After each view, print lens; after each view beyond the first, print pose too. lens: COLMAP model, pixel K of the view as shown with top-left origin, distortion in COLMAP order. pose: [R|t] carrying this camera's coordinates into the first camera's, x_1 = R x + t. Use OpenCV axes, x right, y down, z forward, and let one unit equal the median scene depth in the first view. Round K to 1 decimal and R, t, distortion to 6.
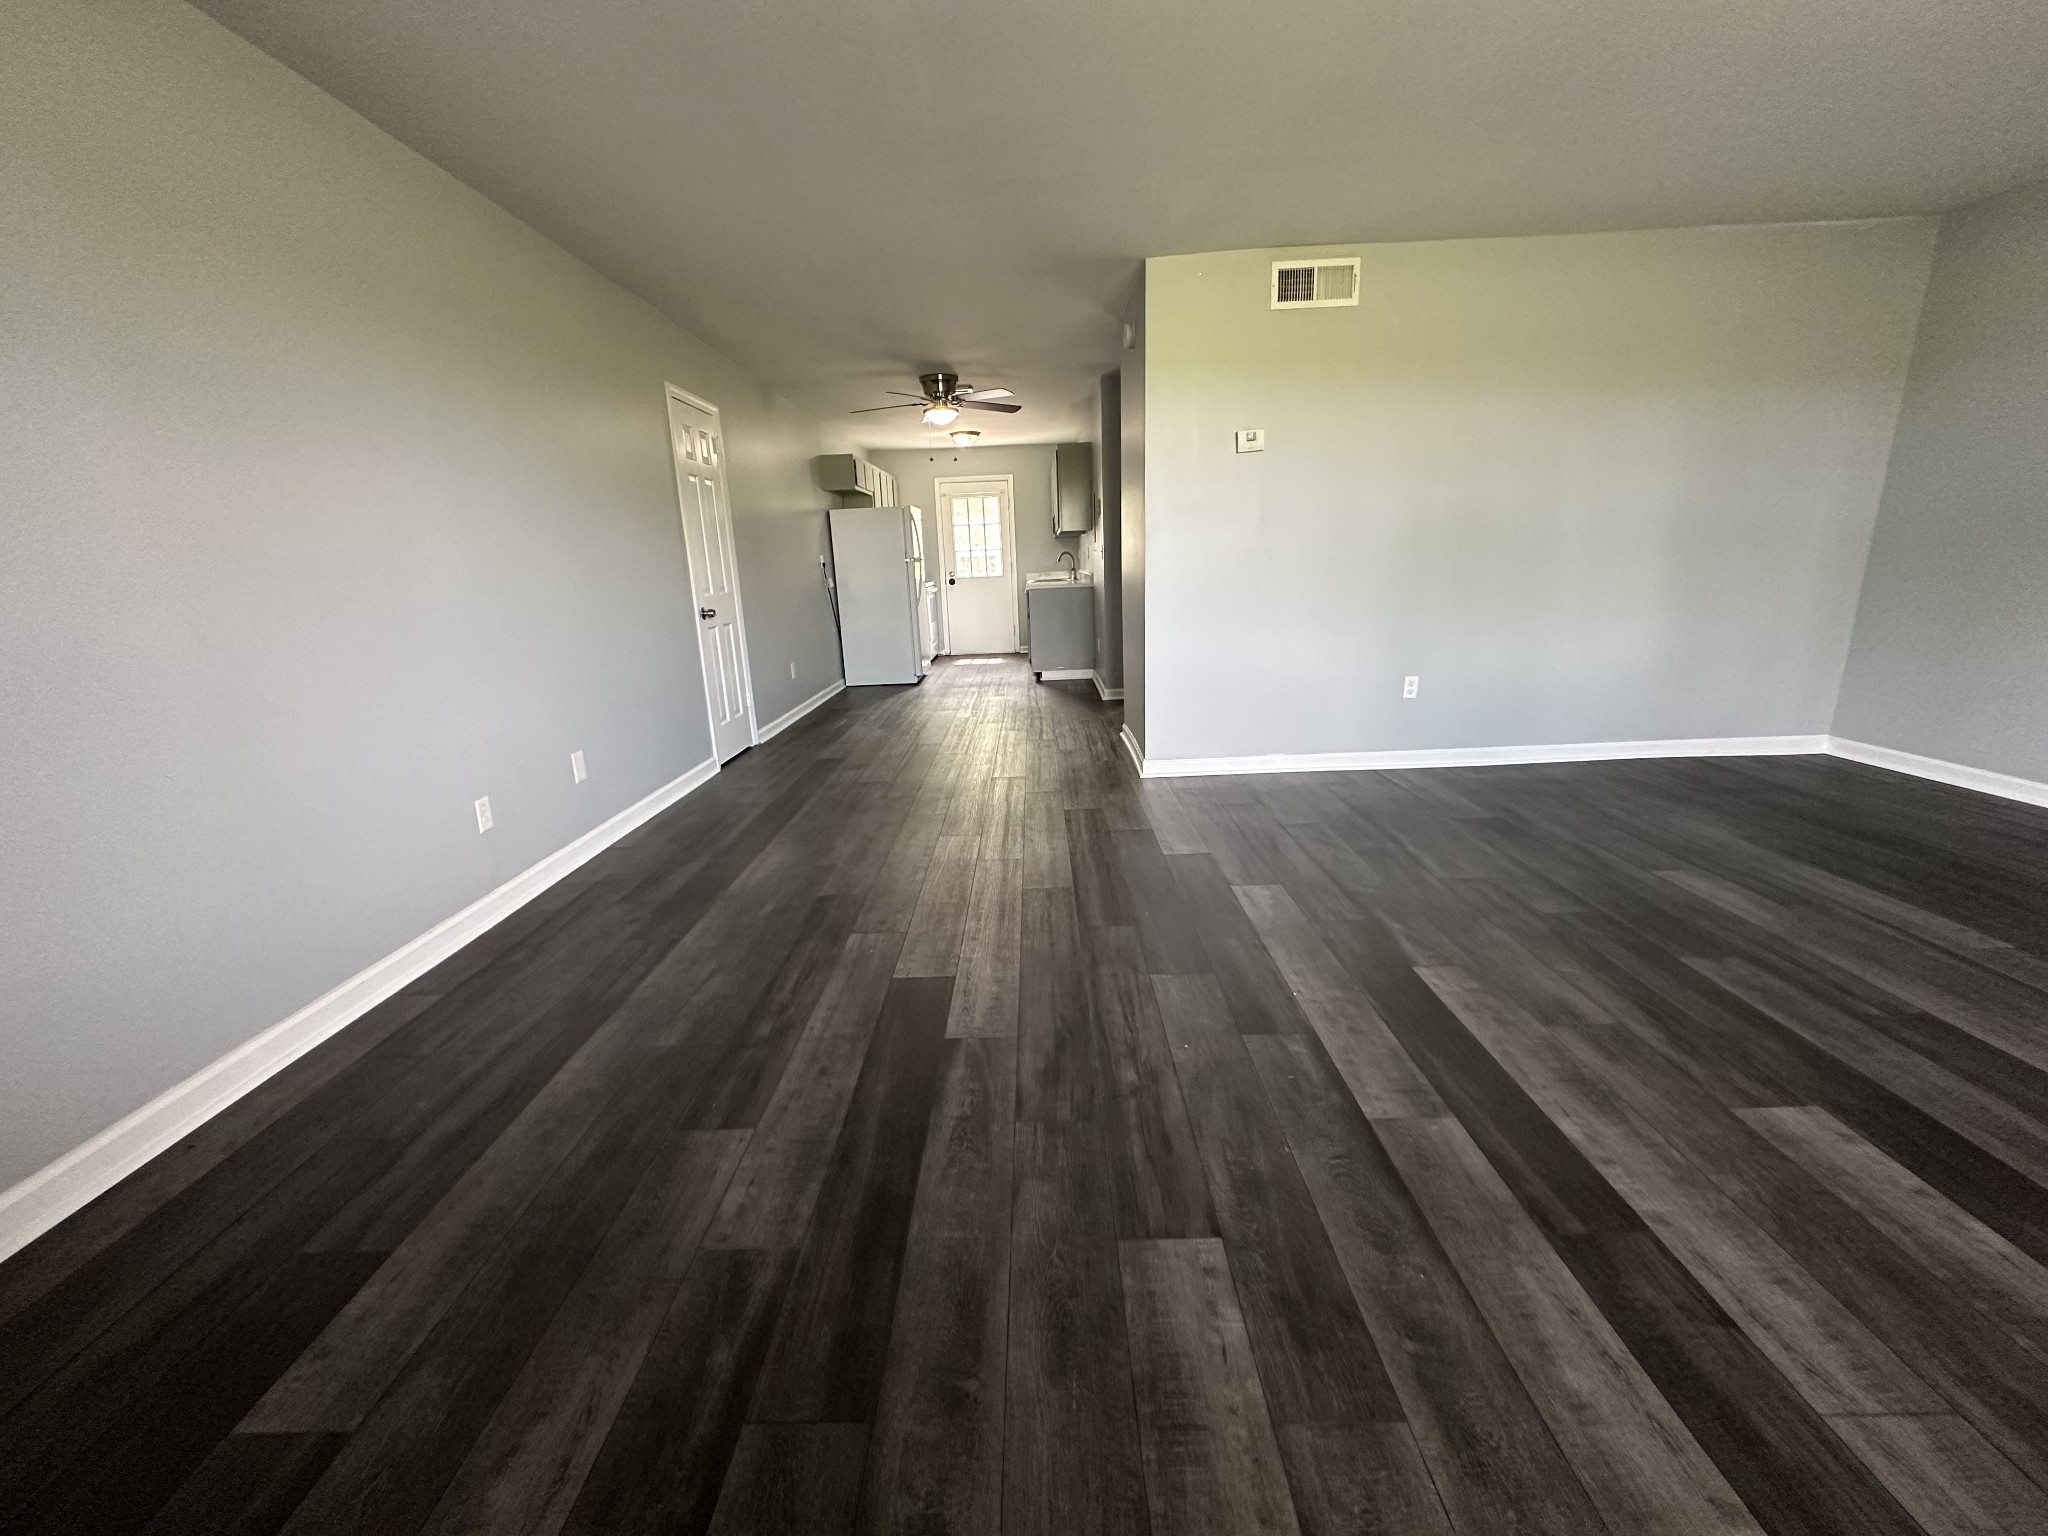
lens RADIAL K [[813.1, 0, 1024.0], [0, 813.1, 768.0], [0, 0, 1]] dist [-0.000189, -0.000426]
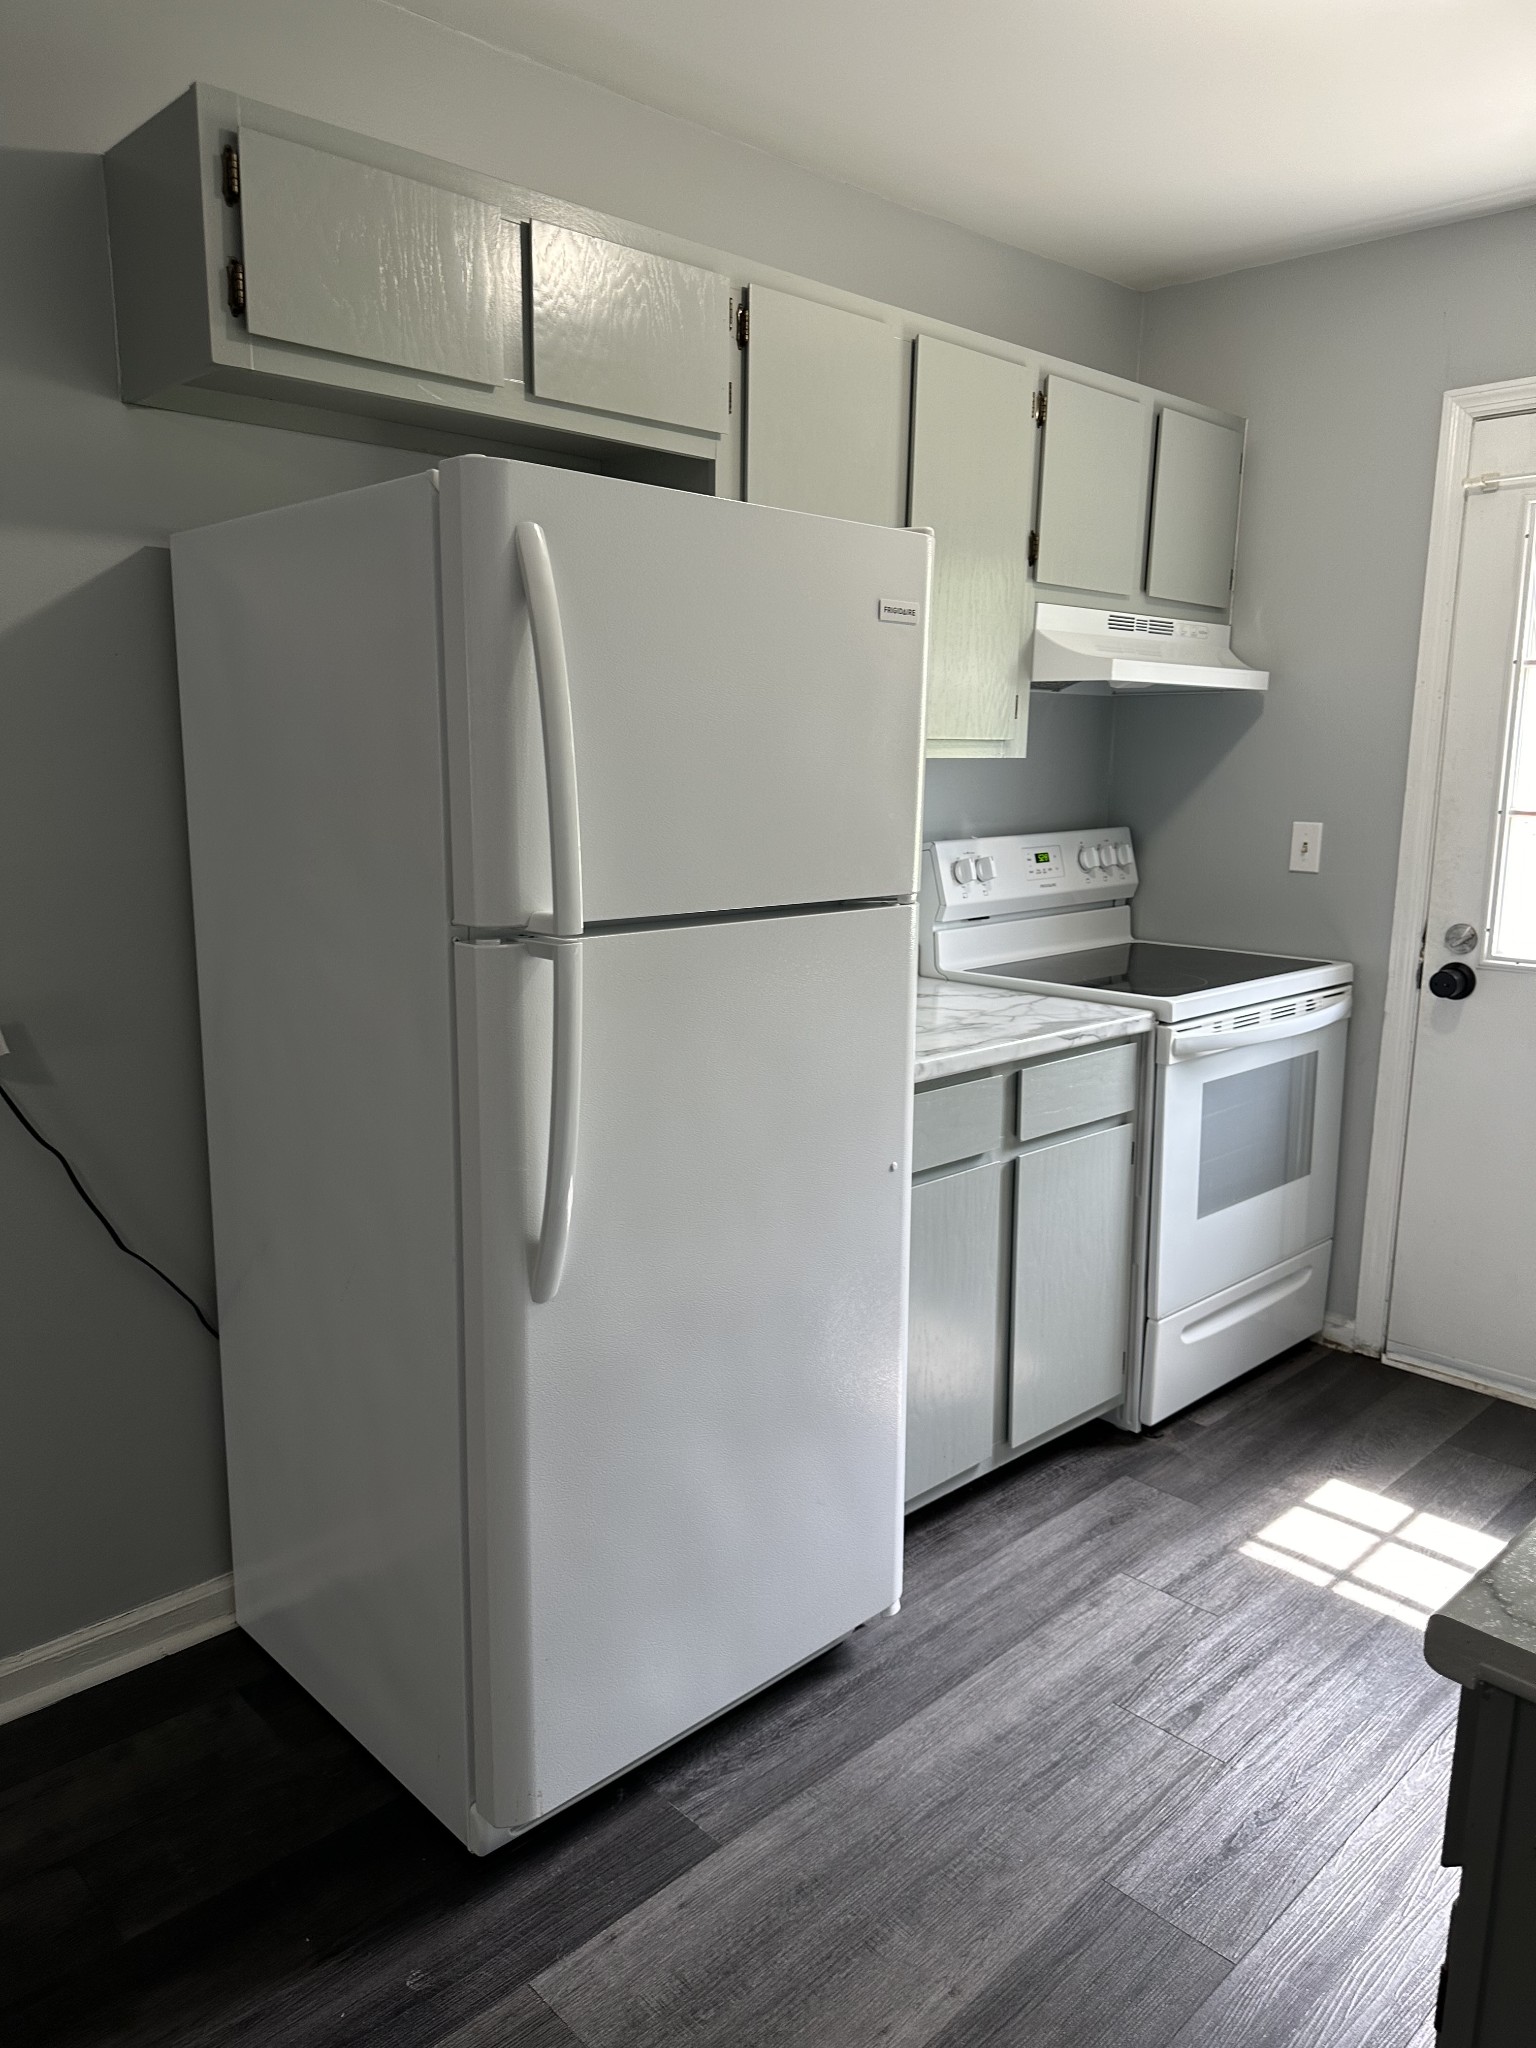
lens RADIAL K [[1451.0, 0, 768.0], [0, 1451.0, 1024.0], [0, 0, 1]] dist [0.001937, -0.000731]
pose [[0.690375, 0.176365, -0.701625, 0.029618], [-0.216148, 0.975816, 0.032605, -0.199372], [0.690407, 0.129145, 0.711800, 0.679969]]
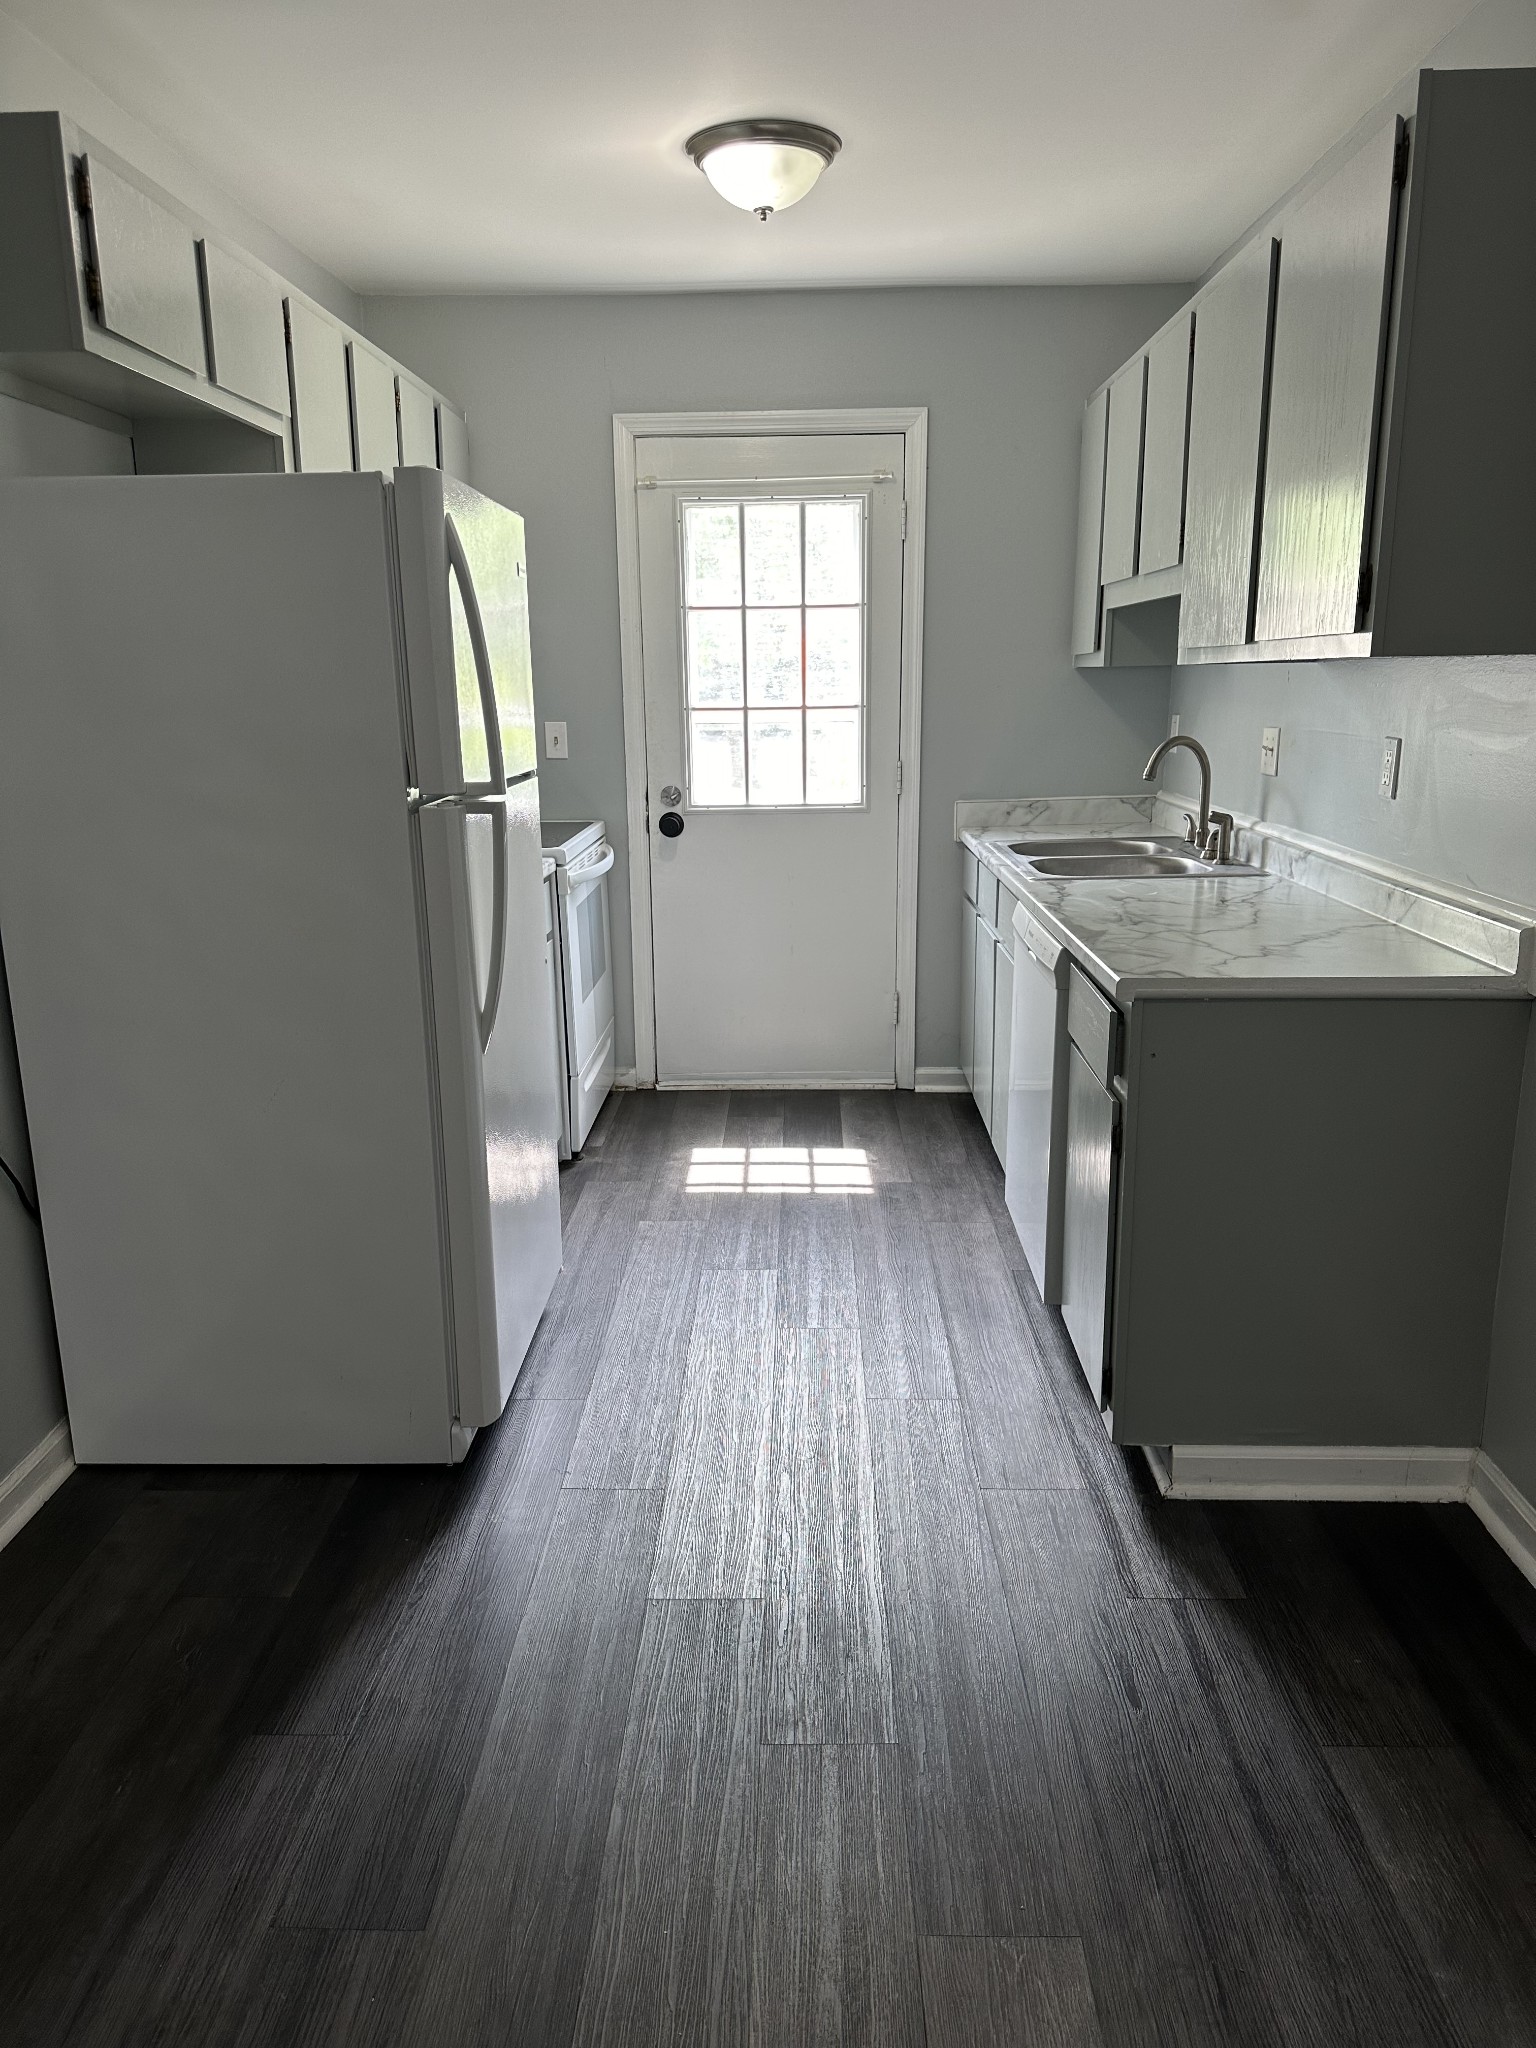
lens RADIAL K [[1399.7, 0, 721.4], [0, 1399.7, 1094.2], [0, 0, 1]] dist [0.000419, -0.007070]
pose [[0.998073, 0.036758, -0.049994, -0.047018], [-0.034841, 0.998644, 0.038691, -0.161153], [0.051348, -0.036875, 0.998000, 0.548652]]
